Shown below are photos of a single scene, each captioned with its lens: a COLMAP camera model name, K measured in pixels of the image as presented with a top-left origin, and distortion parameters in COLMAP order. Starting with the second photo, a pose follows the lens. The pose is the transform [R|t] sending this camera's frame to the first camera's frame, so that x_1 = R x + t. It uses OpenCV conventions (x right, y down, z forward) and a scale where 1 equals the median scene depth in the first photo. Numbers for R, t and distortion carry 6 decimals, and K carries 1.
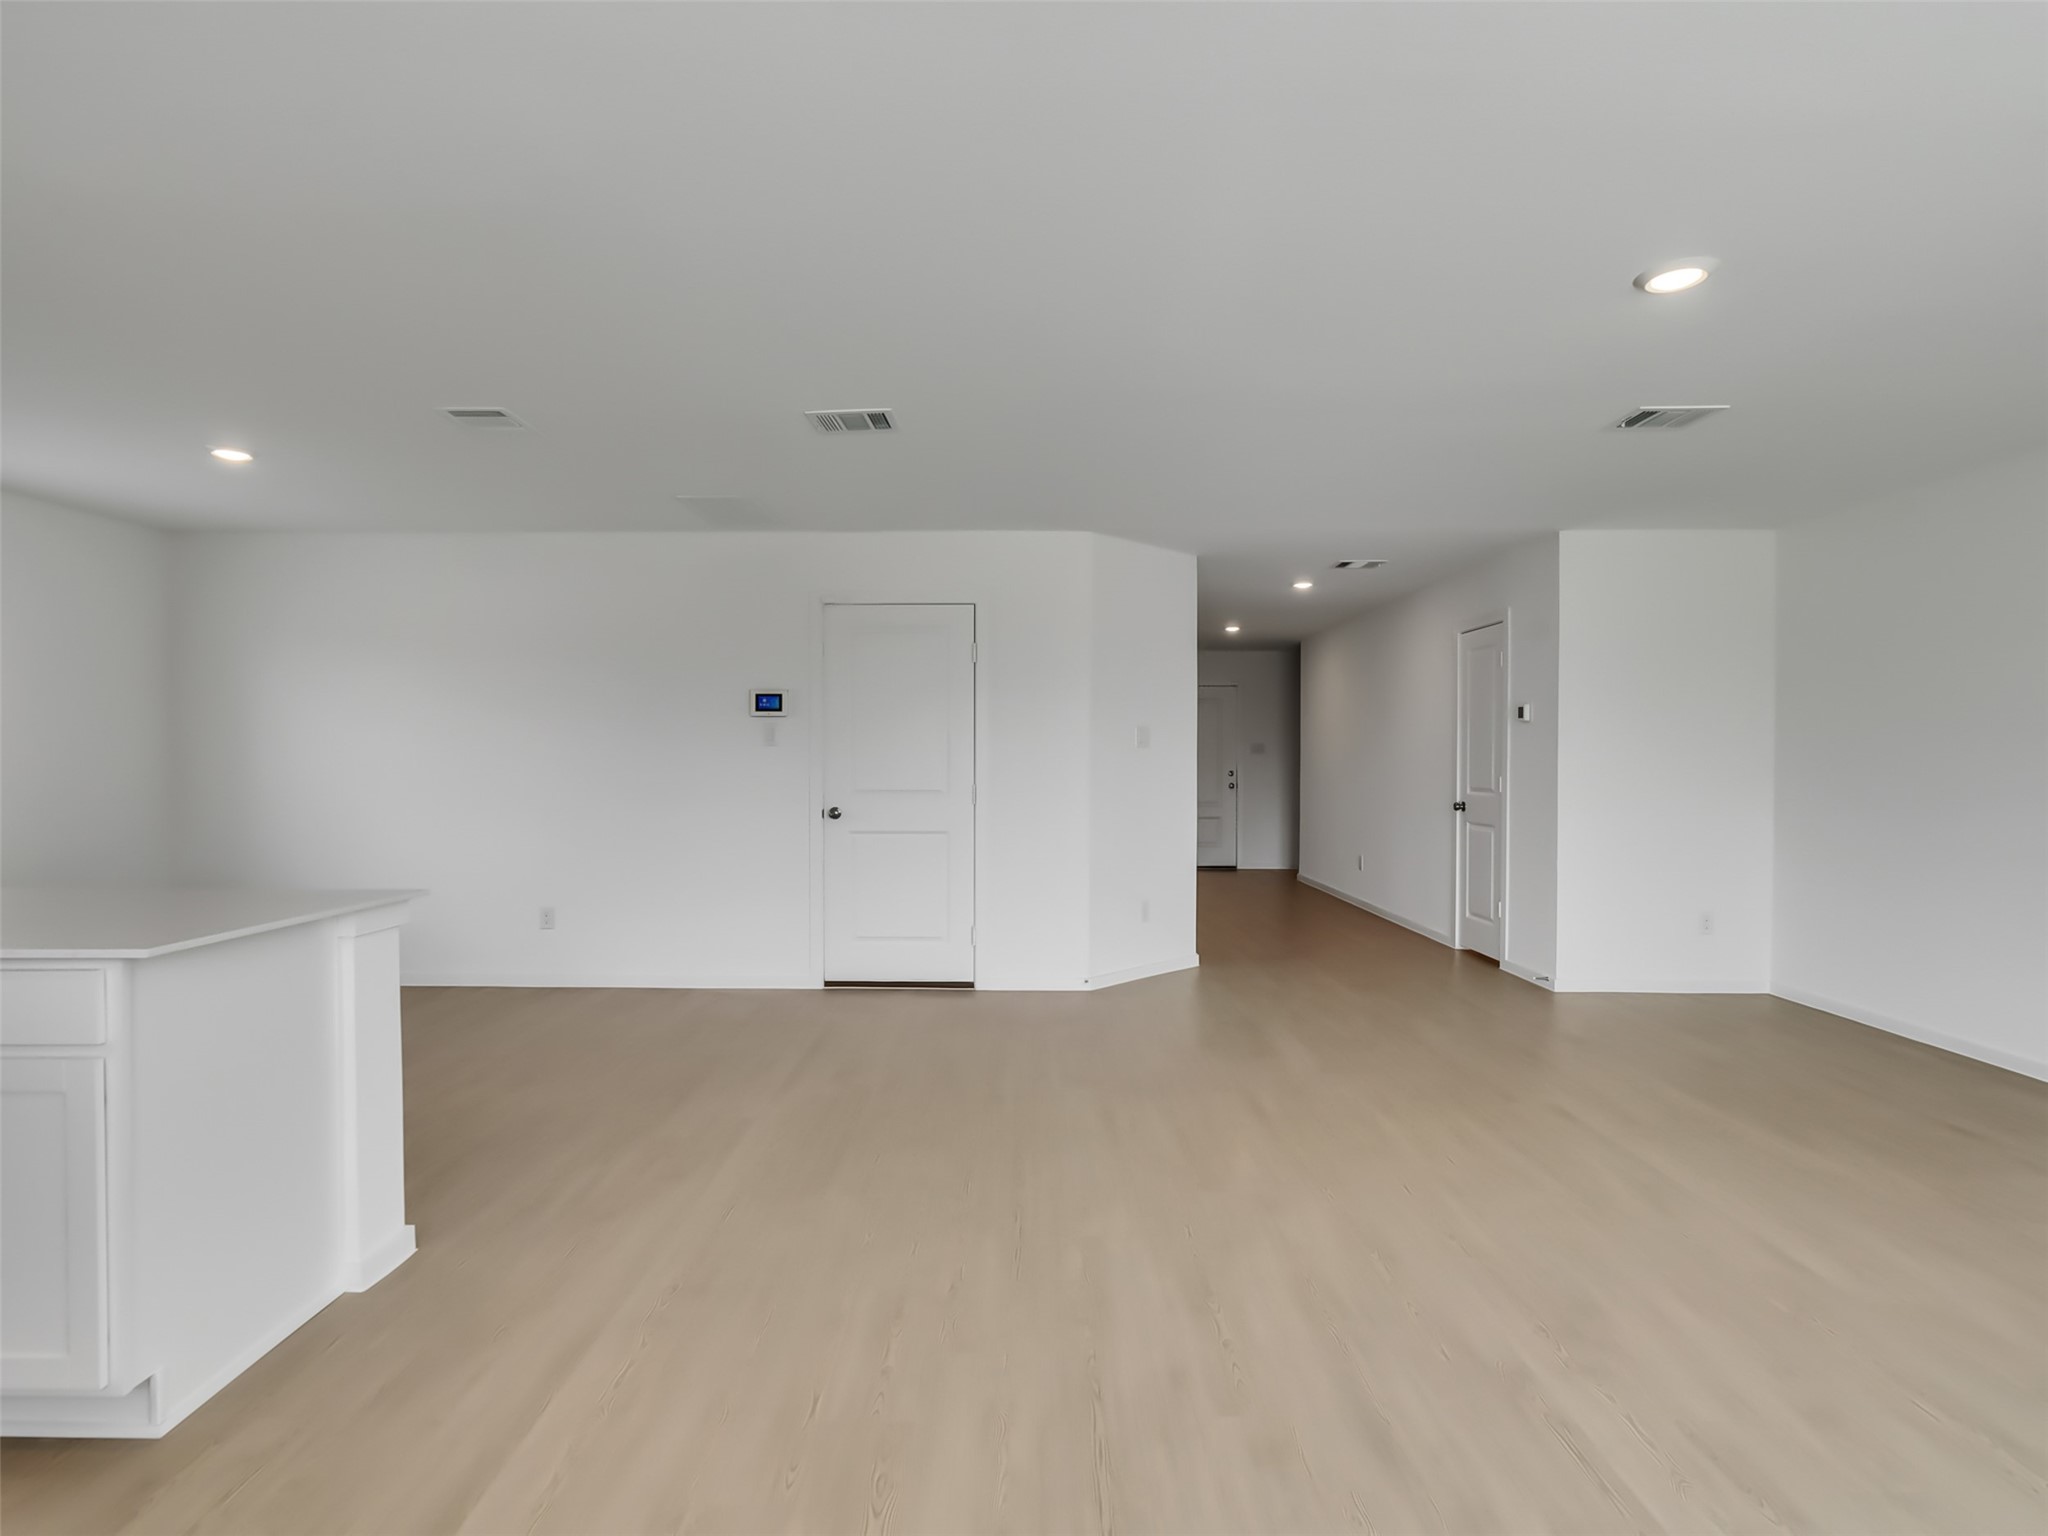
lens RADIAL K [[1048.7, 0, 1006.7], [0, 1048.7, 767.2], [0, 0, 1]] dist [-0.001580, 0.000935]
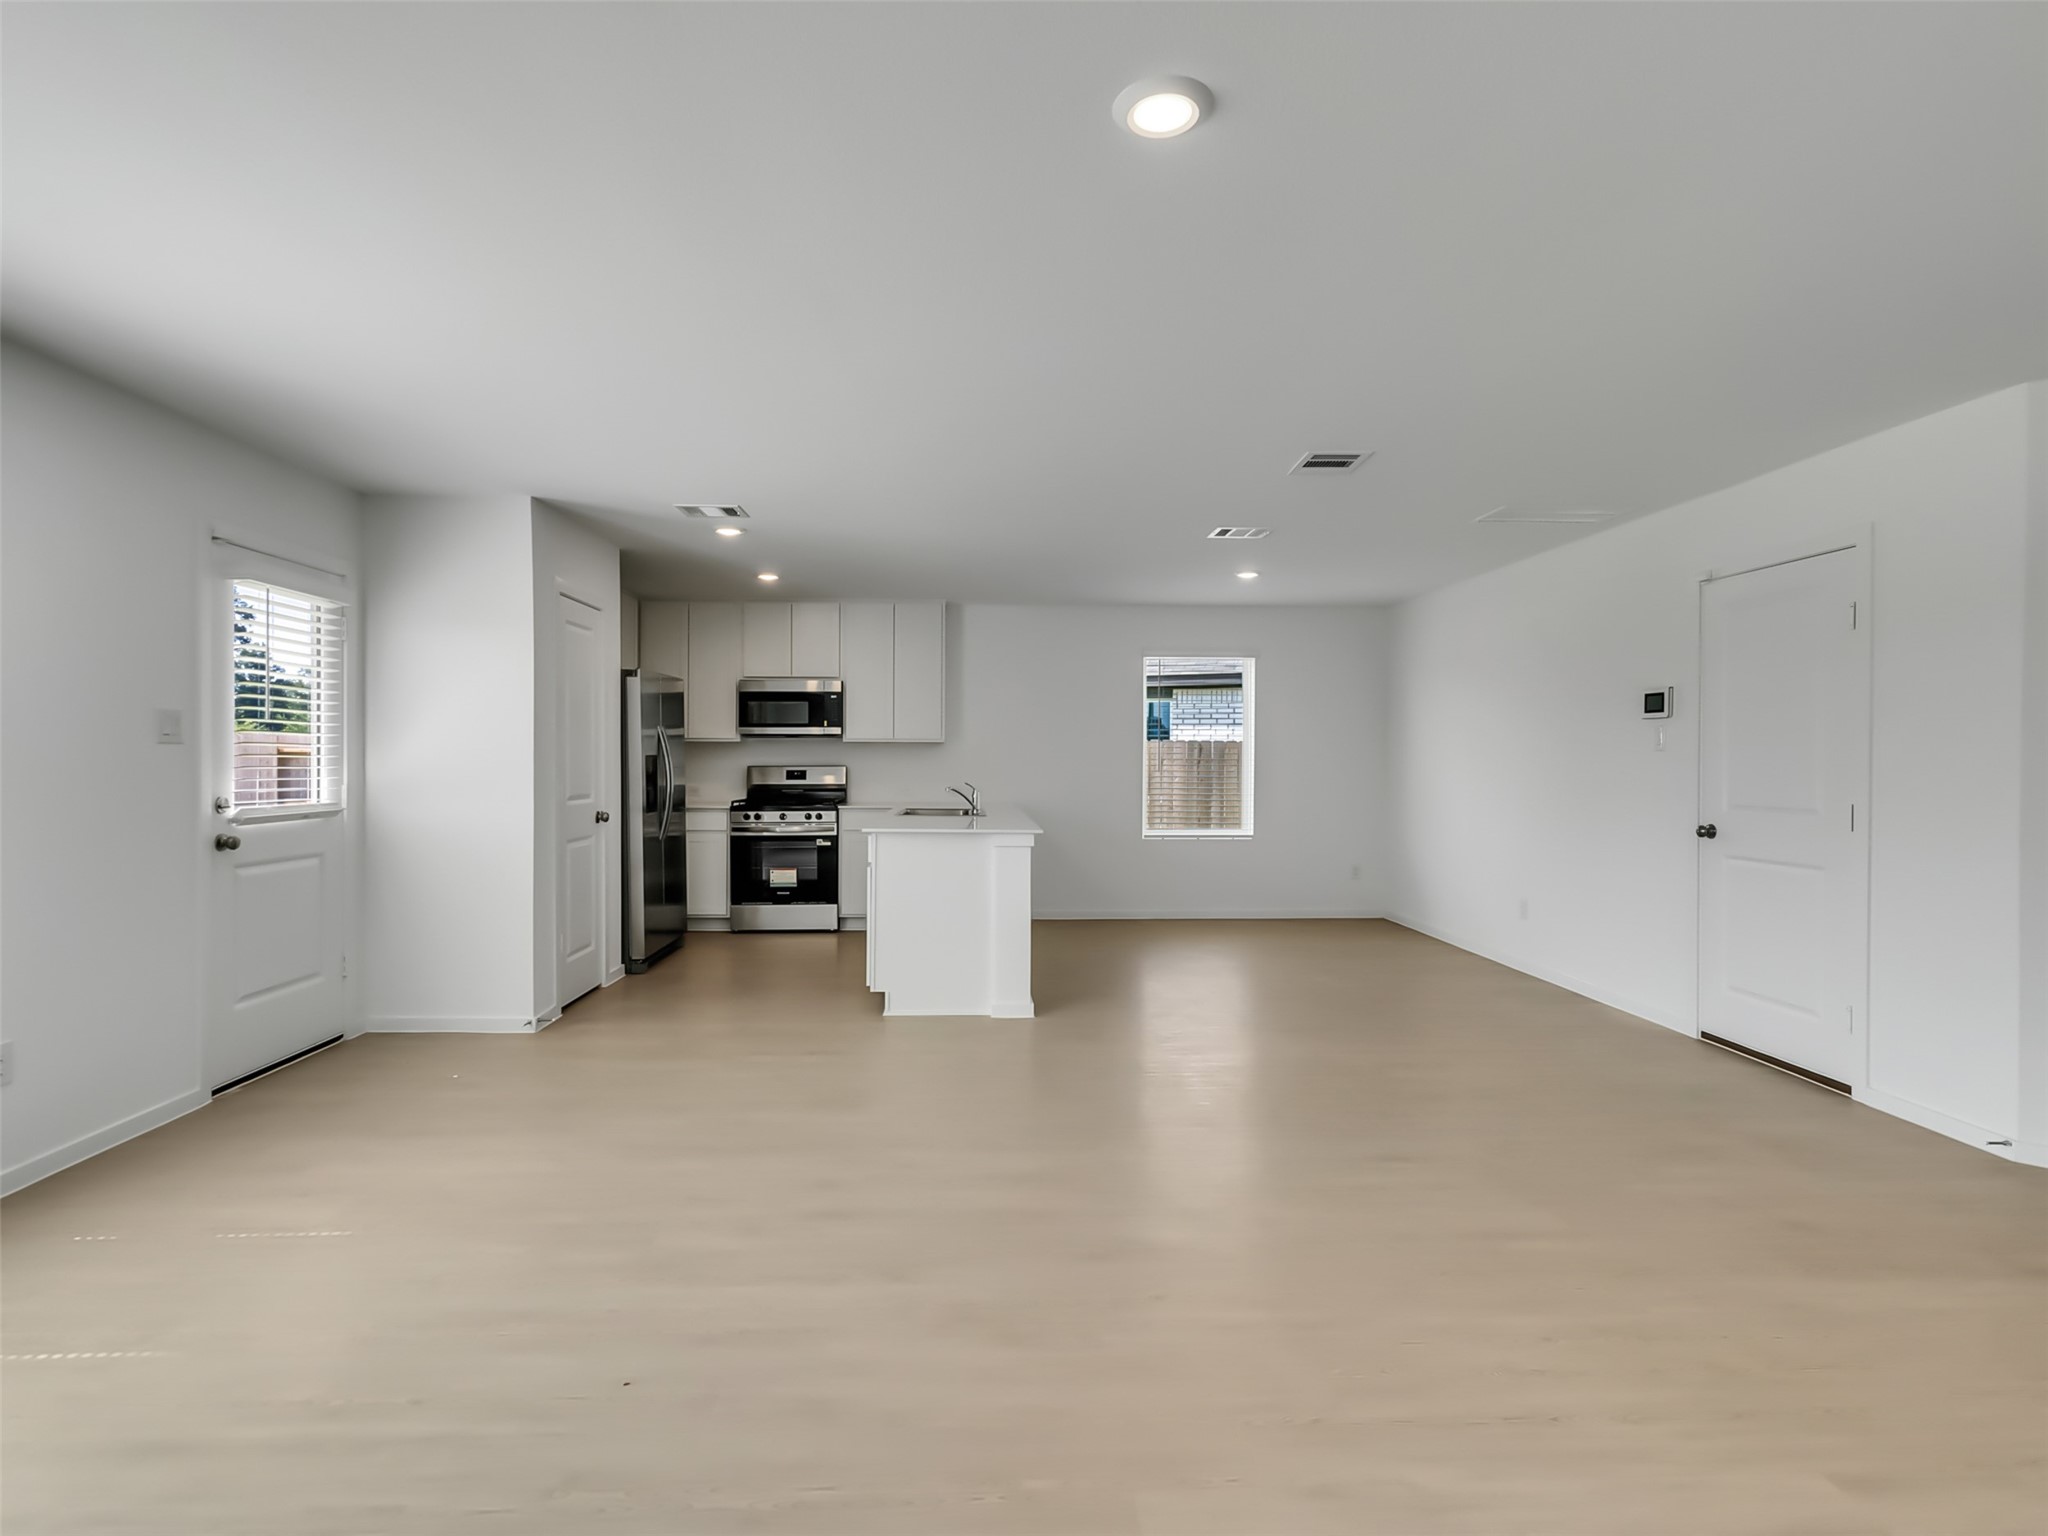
lens RADIAL K [[1048.7, 0, 1006.7], [0, 1048.7, 767.2], [0, 0, 1]] dist [-0.001580, 0.000935]
pose [[0.053660, 0.007029, -0.998535, 0.637130], [-0.016966, 0.999837, 0.006126, -0.002714], [0.998415, 0.016612, 0.053770, 0.397780]]
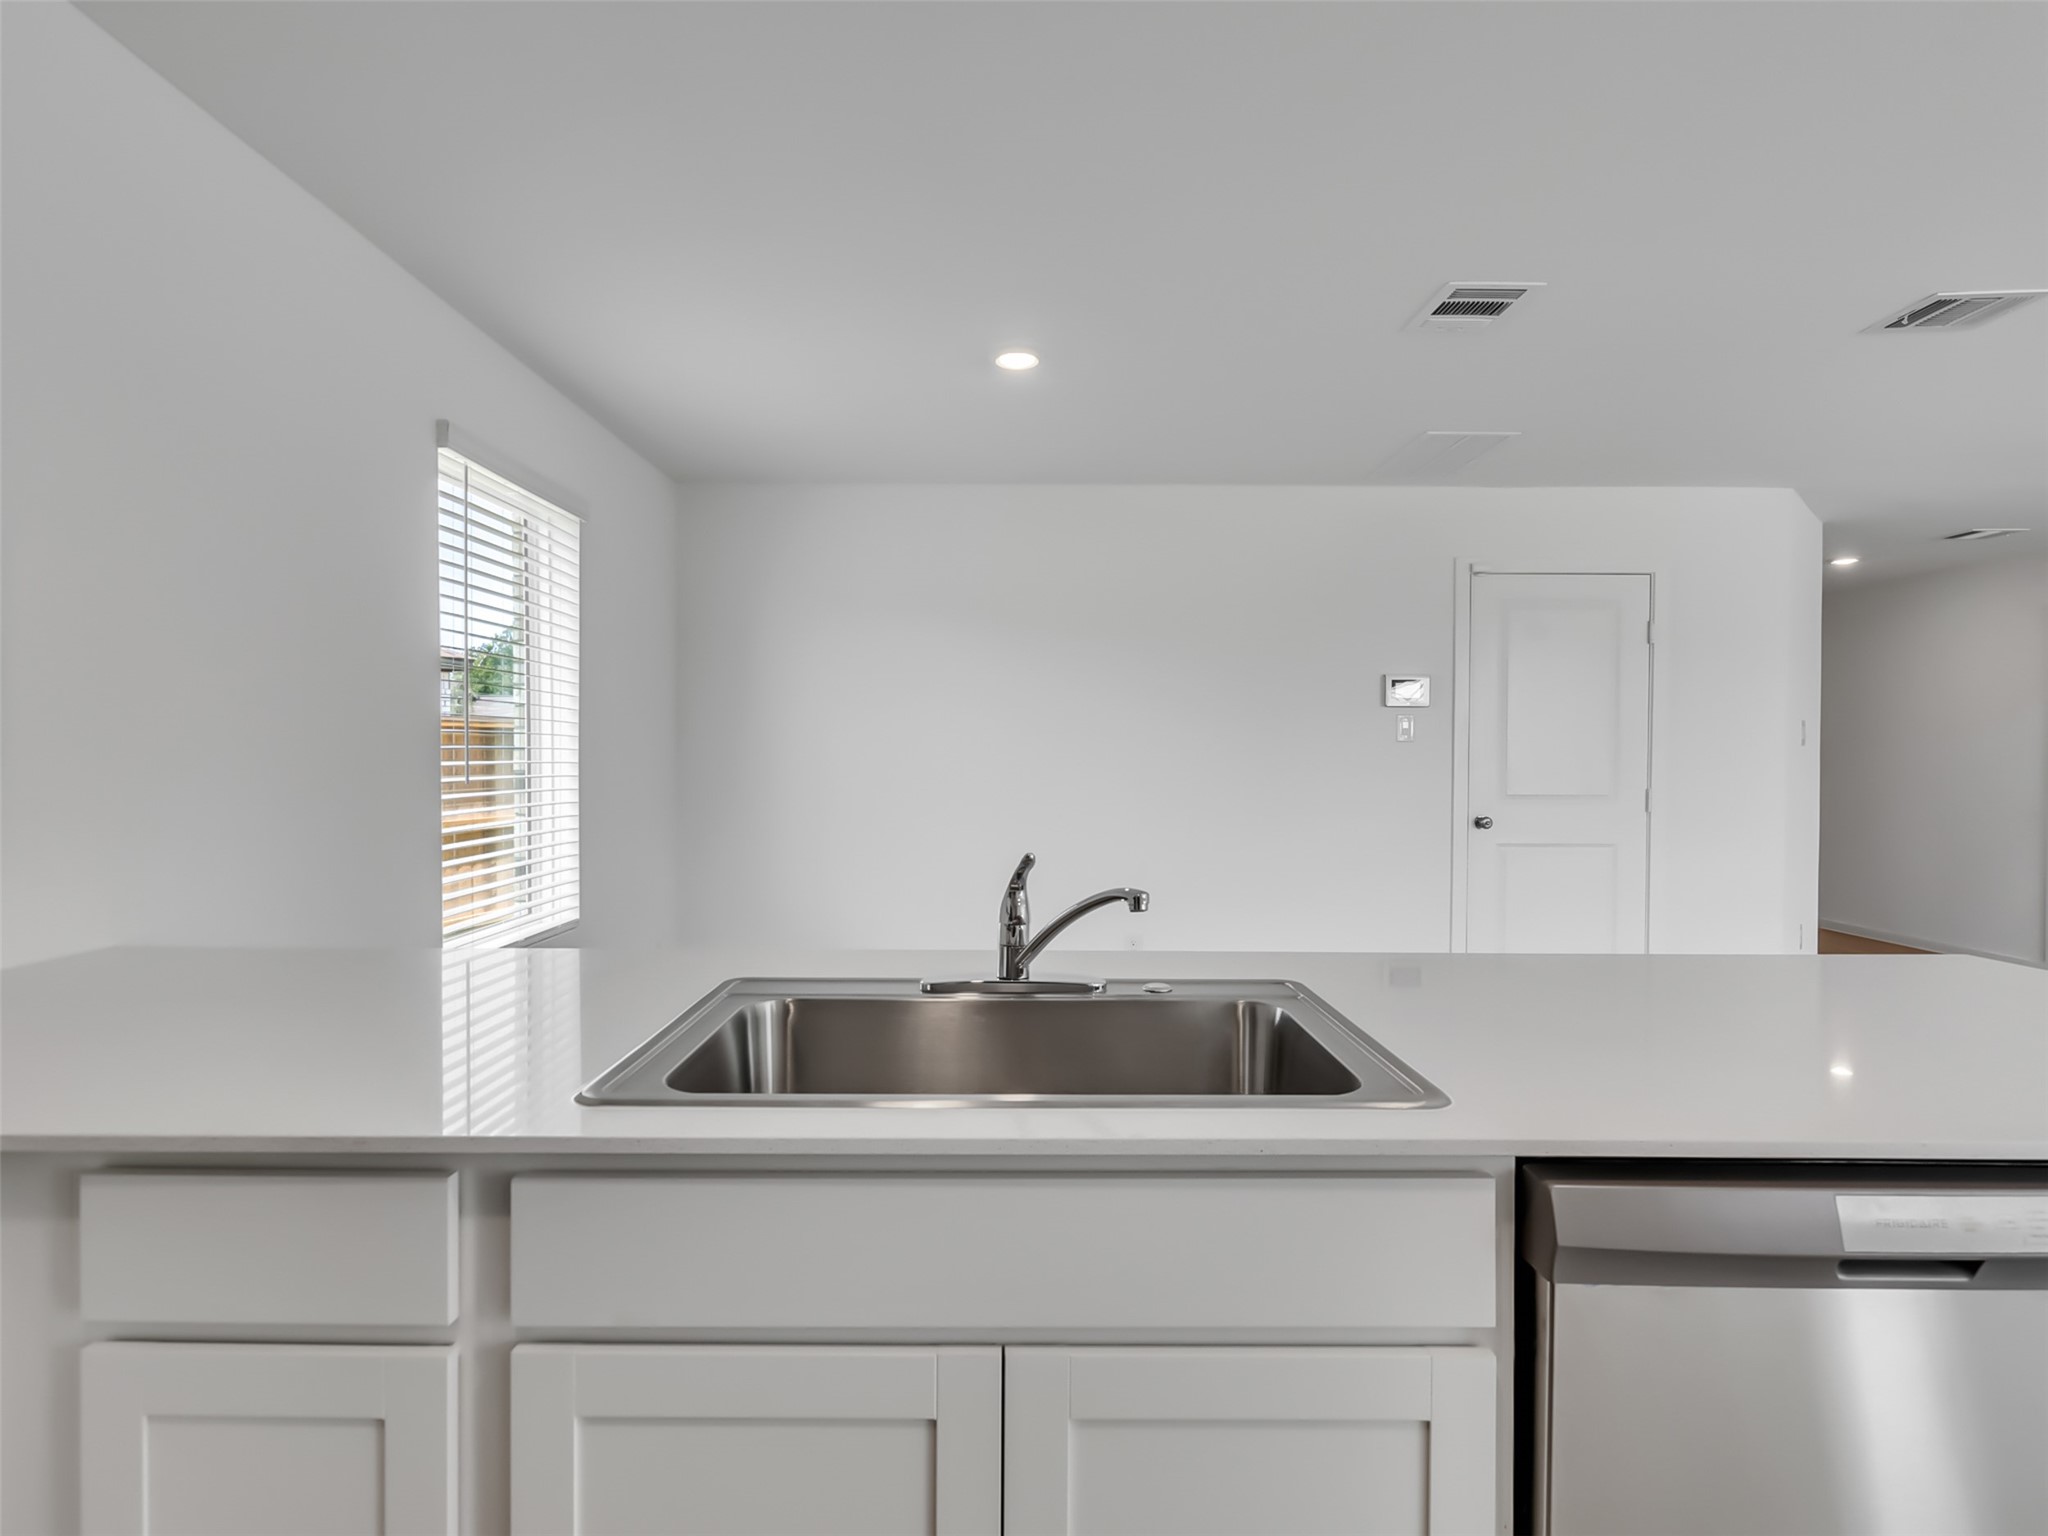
lens RADIAL K [[1048.7, 0, 1006.7], [0, 1048.7, 767.2], [0, 0, 1]] dist [-0.001580, 0.000935]
pose [[0.999964, 0.001355, 0.008387, -0.551409], [-0.001328, 0.999994, -0.003288, 0.002723], [-0.008392, 0.003277, 0.999959, 0.167132]]
